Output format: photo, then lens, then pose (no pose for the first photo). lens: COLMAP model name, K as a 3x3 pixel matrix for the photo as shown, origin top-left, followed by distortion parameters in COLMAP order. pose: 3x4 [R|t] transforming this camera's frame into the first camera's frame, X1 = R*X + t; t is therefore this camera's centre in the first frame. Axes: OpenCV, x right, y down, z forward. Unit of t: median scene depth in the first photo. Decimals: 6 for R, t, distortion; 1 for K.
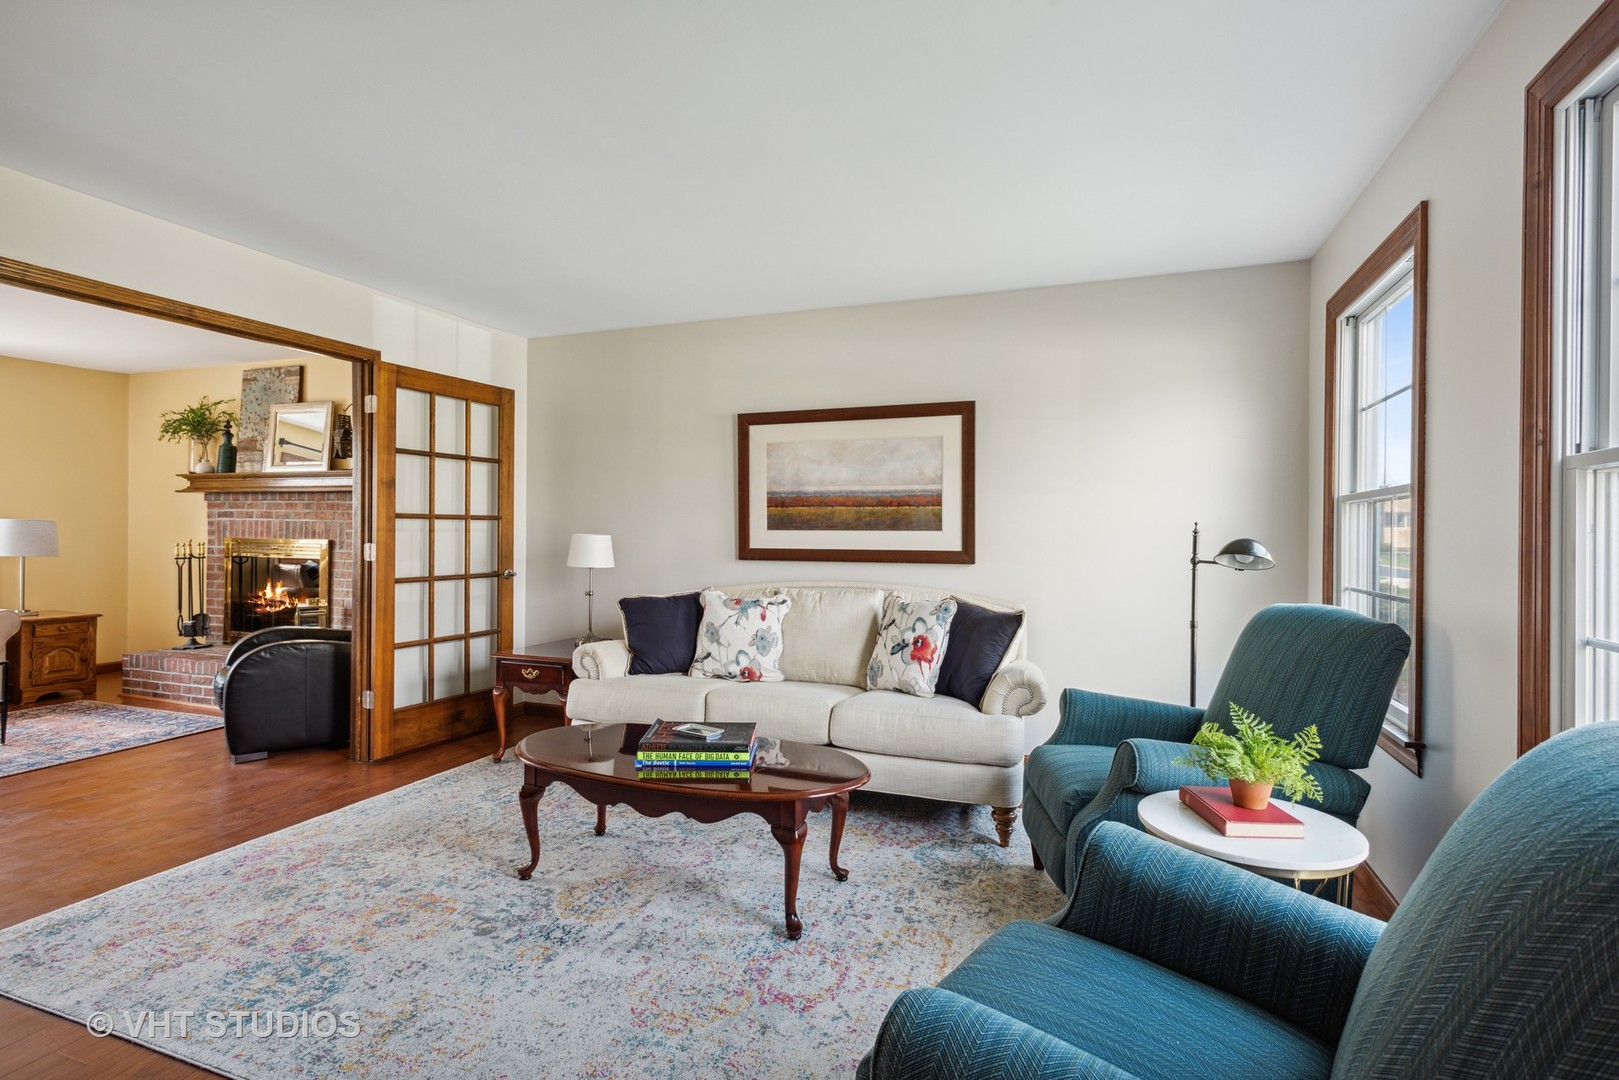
lens RADIAL K [[779.2, 0, 798.8], [0, 779.2, 531.2], [0, 0, 1]] dist [0.013805, -0.000873]
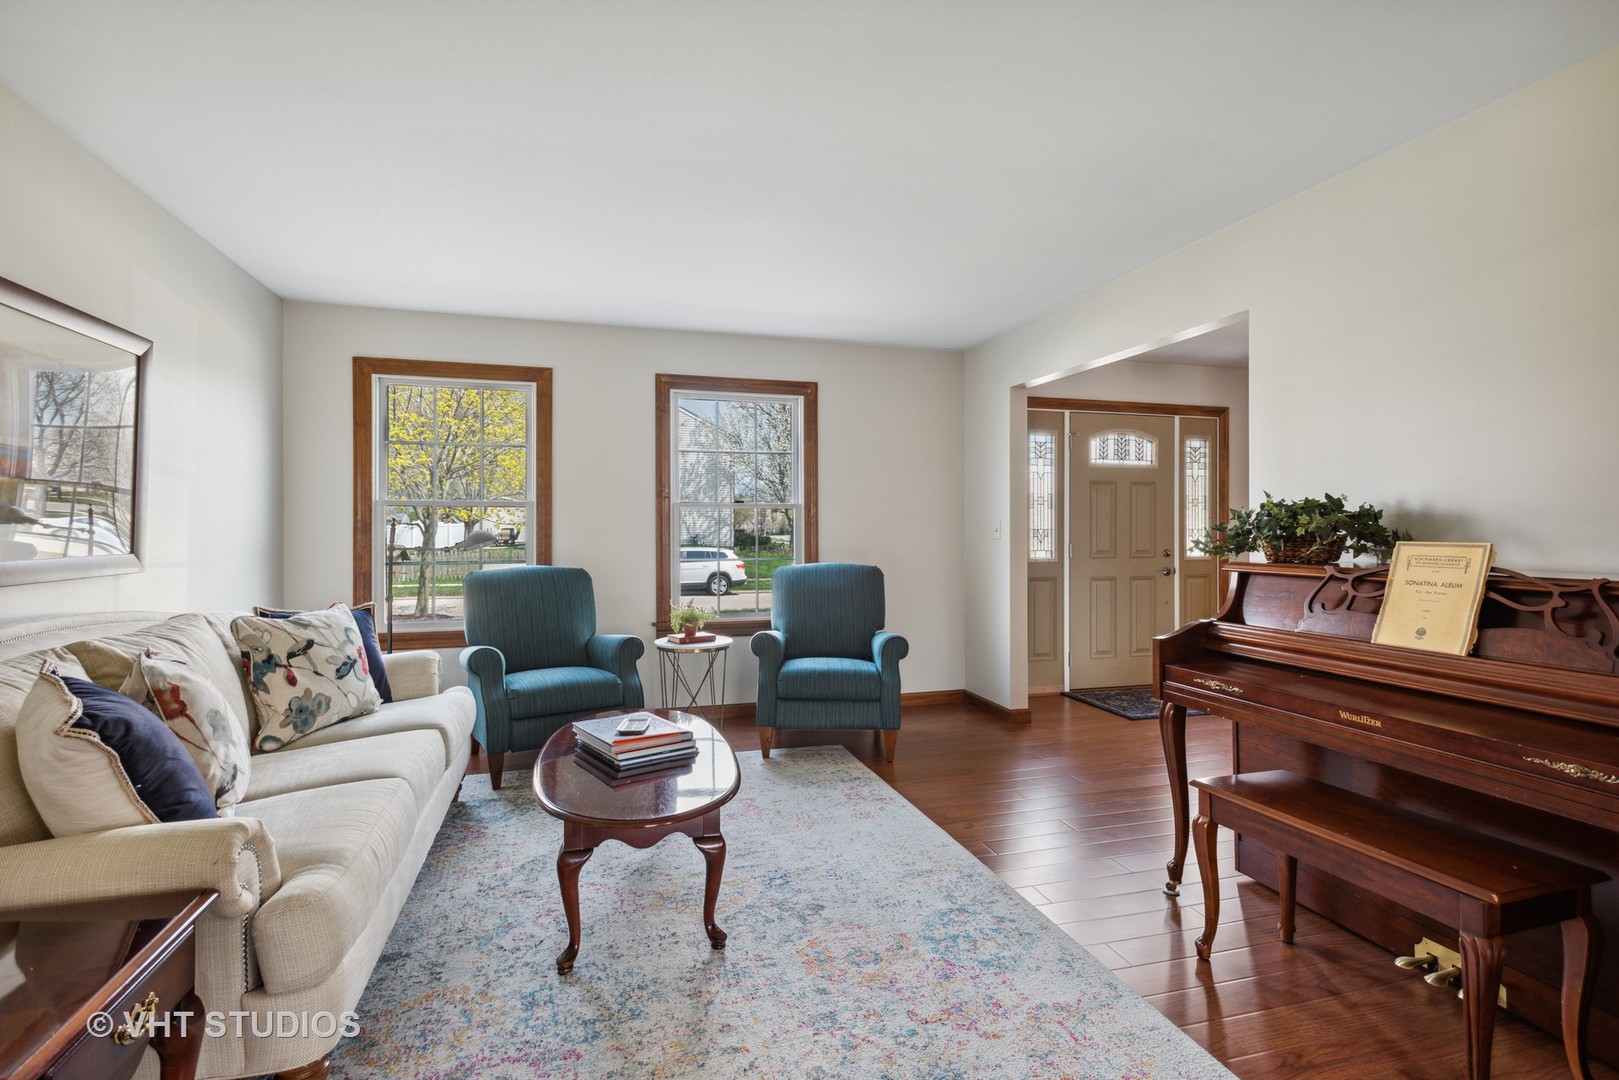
lens RADIAL K [[779.2, 0, 804.8], [0, 779.2, 530.2], [0, 0, 1]] dist [0.013805, -0.000873]
pose [[-0.603707, 0.005688, 0.797186, -1.294833], [0.018251, 0.999811, 0.006688, -0.009044], [-0.796998, 0.018587, -0.603696, 1.713243]]
